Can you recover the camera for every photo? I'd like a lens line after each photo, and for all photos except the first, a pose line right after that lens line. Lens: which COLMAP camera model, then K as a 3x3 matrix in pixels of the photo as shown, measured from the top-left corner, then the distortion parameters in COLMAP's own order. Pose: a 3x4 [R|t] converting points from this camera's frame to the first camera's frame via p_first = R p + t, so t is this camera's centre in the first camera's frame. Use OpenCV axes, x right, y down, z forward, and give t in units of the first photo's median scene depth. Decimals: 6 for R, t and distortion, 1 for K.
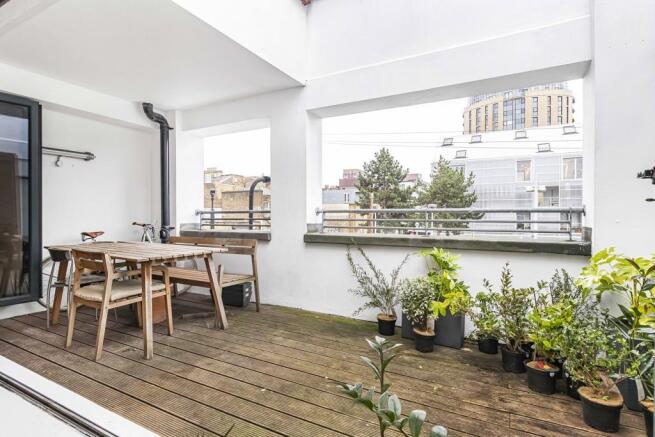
lens RADIAL K [[337.7, 0, 326.7], [0, 337.7, 214.6], [0, 0, 1]] dist [-0.000488, -0.000576]
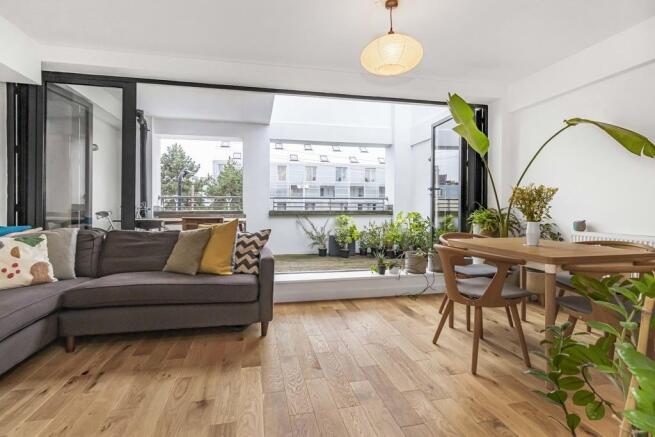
lens RADIAL K [[299.8, 0, 327.9], [0, 299.8, 207.2], [0, 0, 1]] dist [-0.005820, -0.000316]
pose [[0.743989, -0.003709, 0.668182, -0.953339], [0.000160, 0.999986, 0.005371, 0.035077], [-0.668192, -0.003889, 0.743979, -0.369541]]
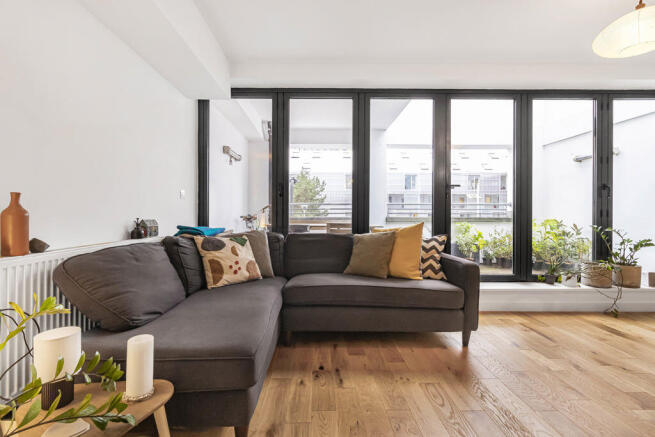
lens RADIAL K [[299.8, 0, 329.5], [0, 299.8, 214.7], [0, 0, 1]] dist [-0.005820, -0.000316]
pose [[0.863191, 0.000063, 0.504878, -1.189918], [-0.000536, 1.000000, 0.000791, 0.049075], [-0.504877, -0.000953, 0.863191, -0.170055]]
